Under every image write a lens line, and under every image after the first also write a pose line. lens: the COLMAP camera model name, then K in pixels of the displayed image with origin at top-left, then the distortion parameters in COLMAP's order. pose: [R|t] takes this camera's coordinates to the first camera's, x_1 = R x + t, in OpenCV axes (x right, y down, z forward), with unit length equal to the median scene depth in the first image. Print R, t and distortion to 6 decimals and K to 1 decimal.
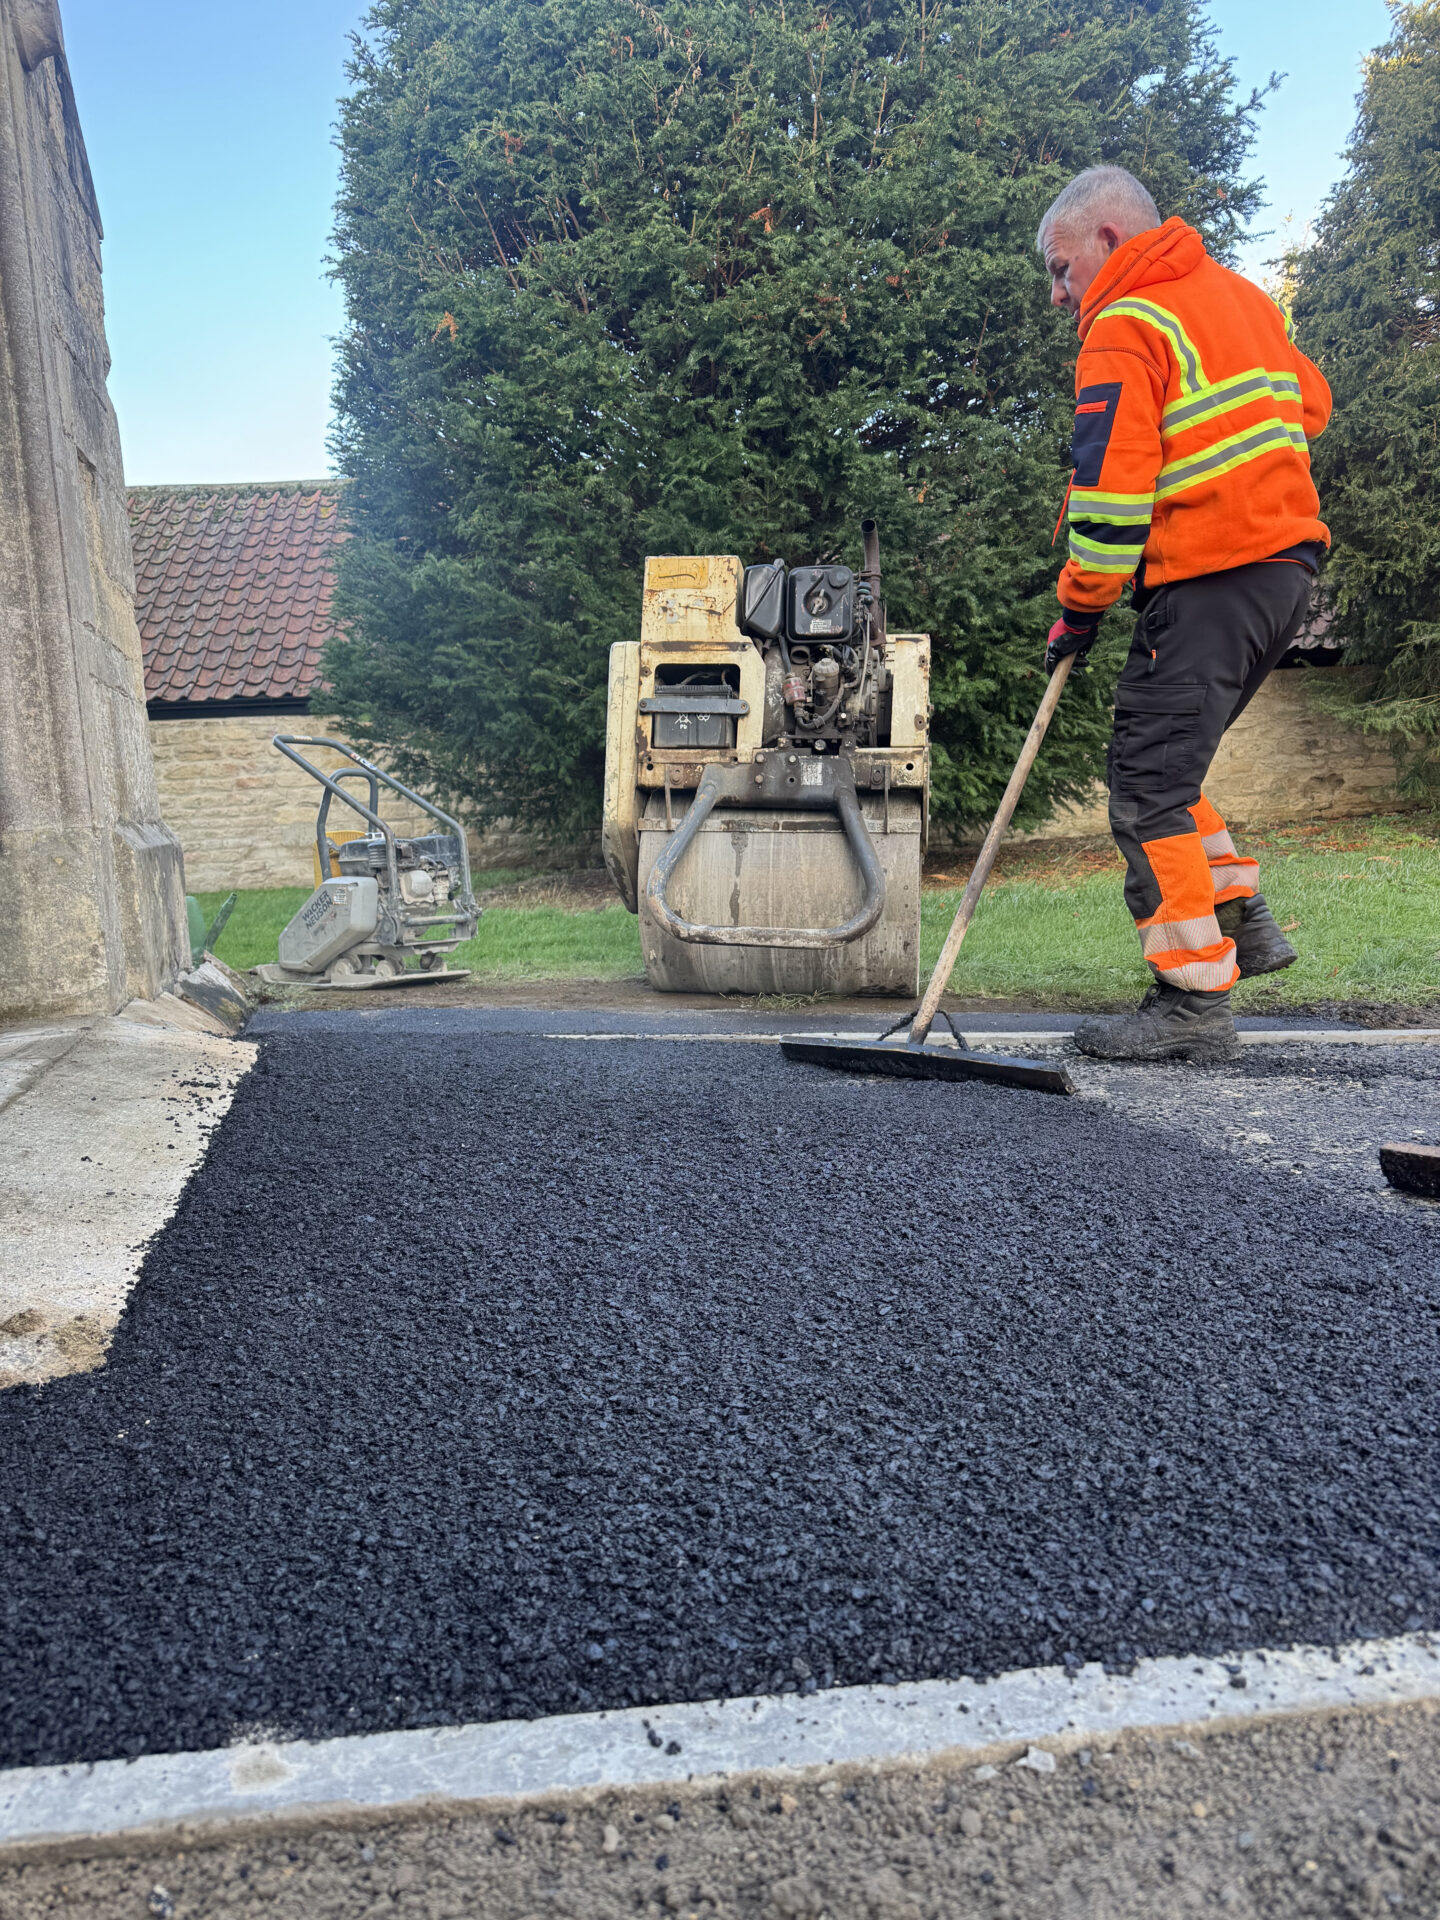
lens RADIAL K [[1349.5, 0, 729.1], [0, 1349.5, 964.4], [0, 0, 1]] dist [0.050394, -0.058683]
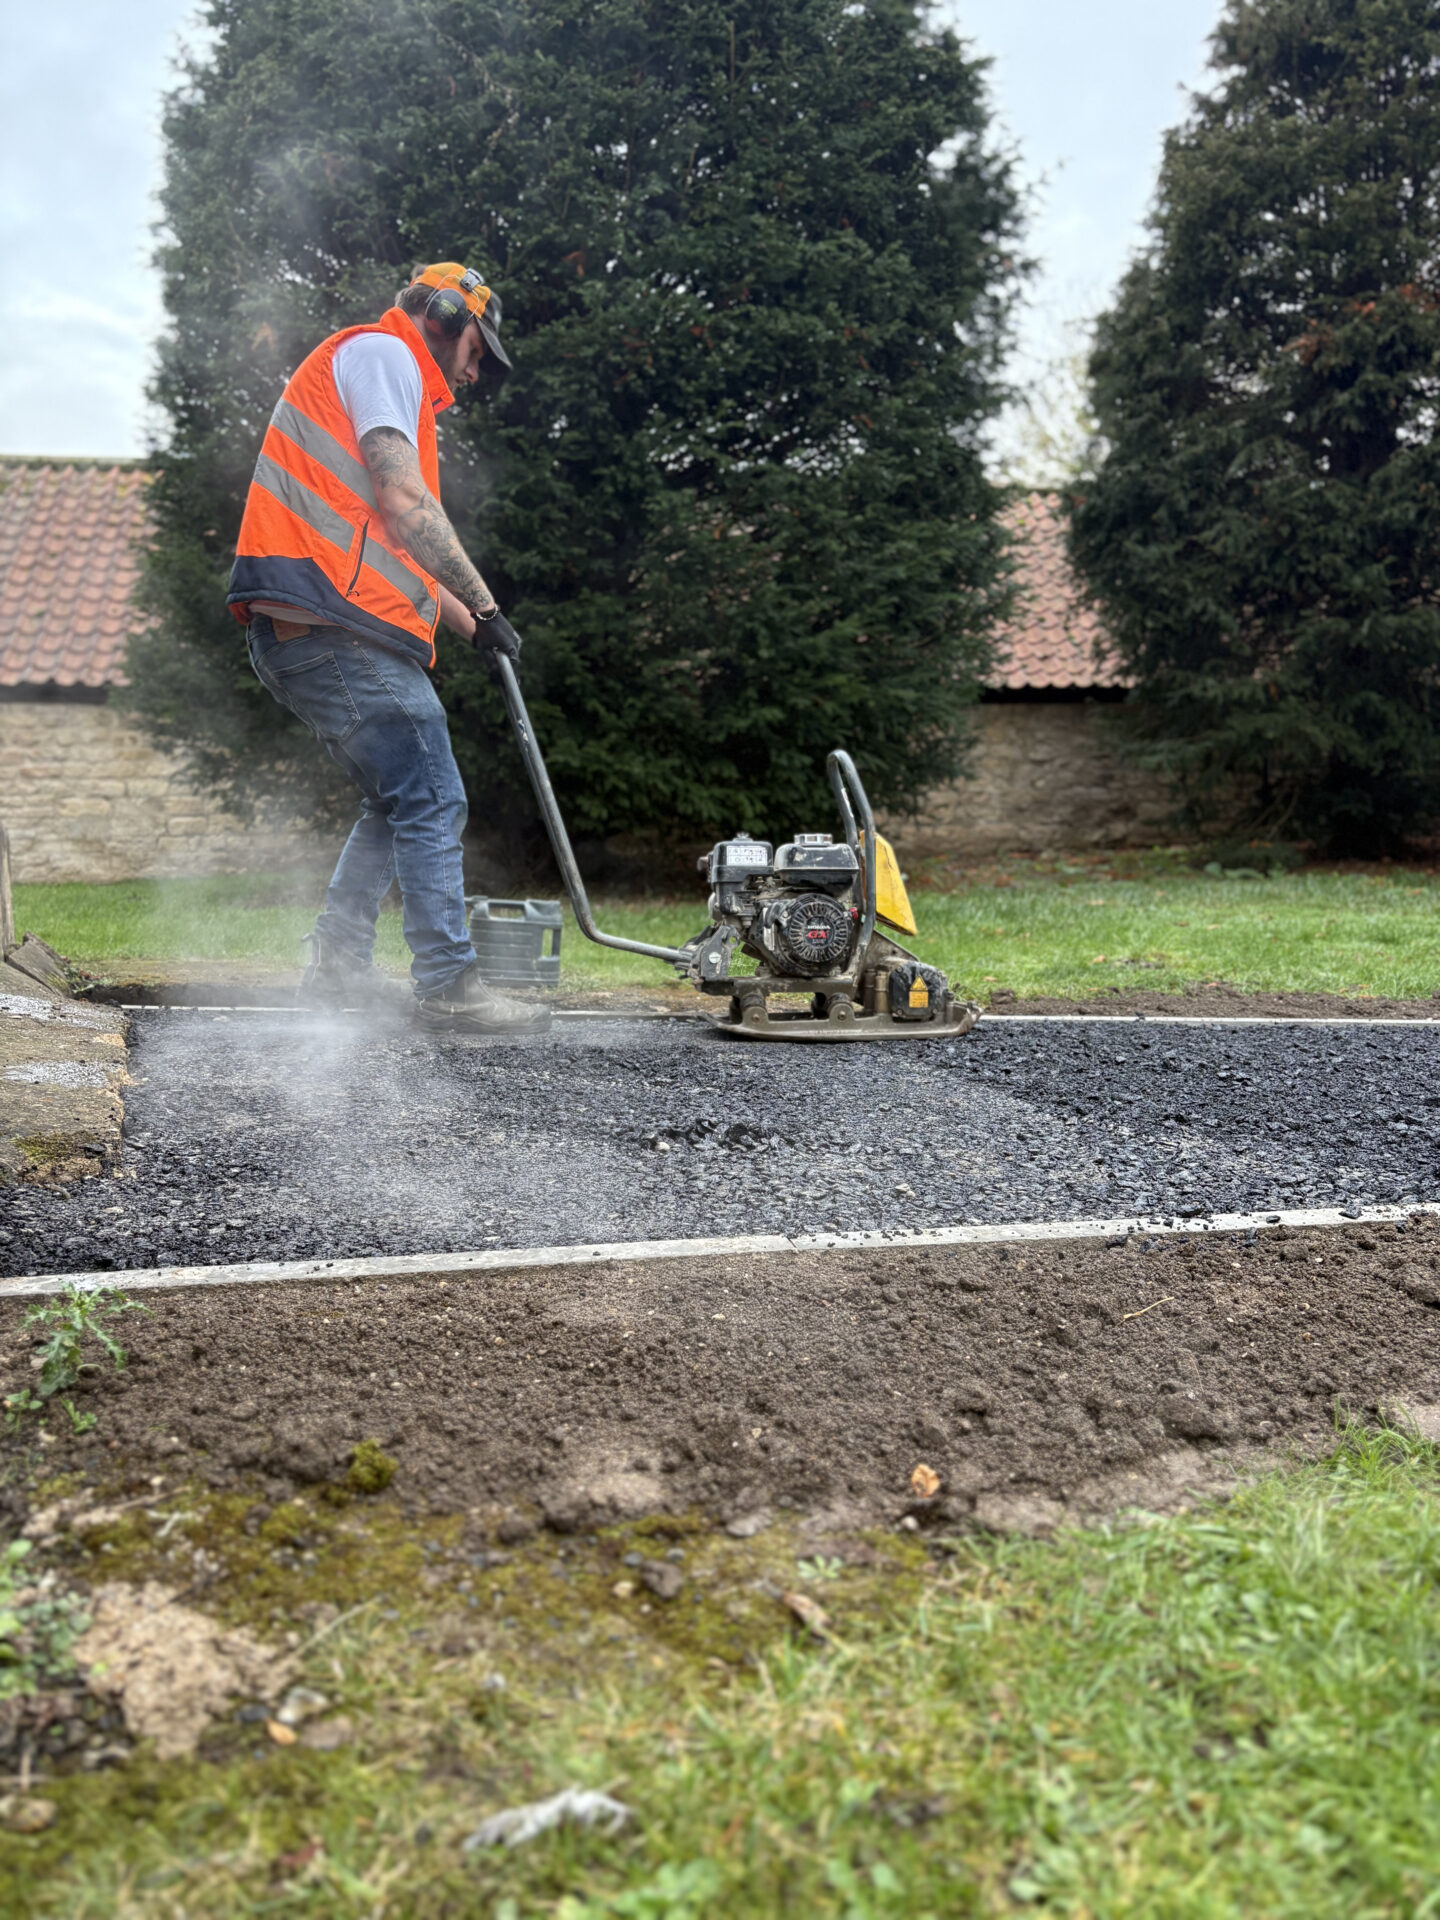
lens RADIAL K [[1457.3, 0, 706.5], [0, 1457.3, 954.4], [0, 0, 1]] dist [0.034449, -0.012669]
pose [[0.994097, 0.027568, 0.104932, 0.019610], [-0.025145, 0.999387, -0.024345, 0.011290], [-0.105539, 0.021563, 0.994181, -0.116138]]
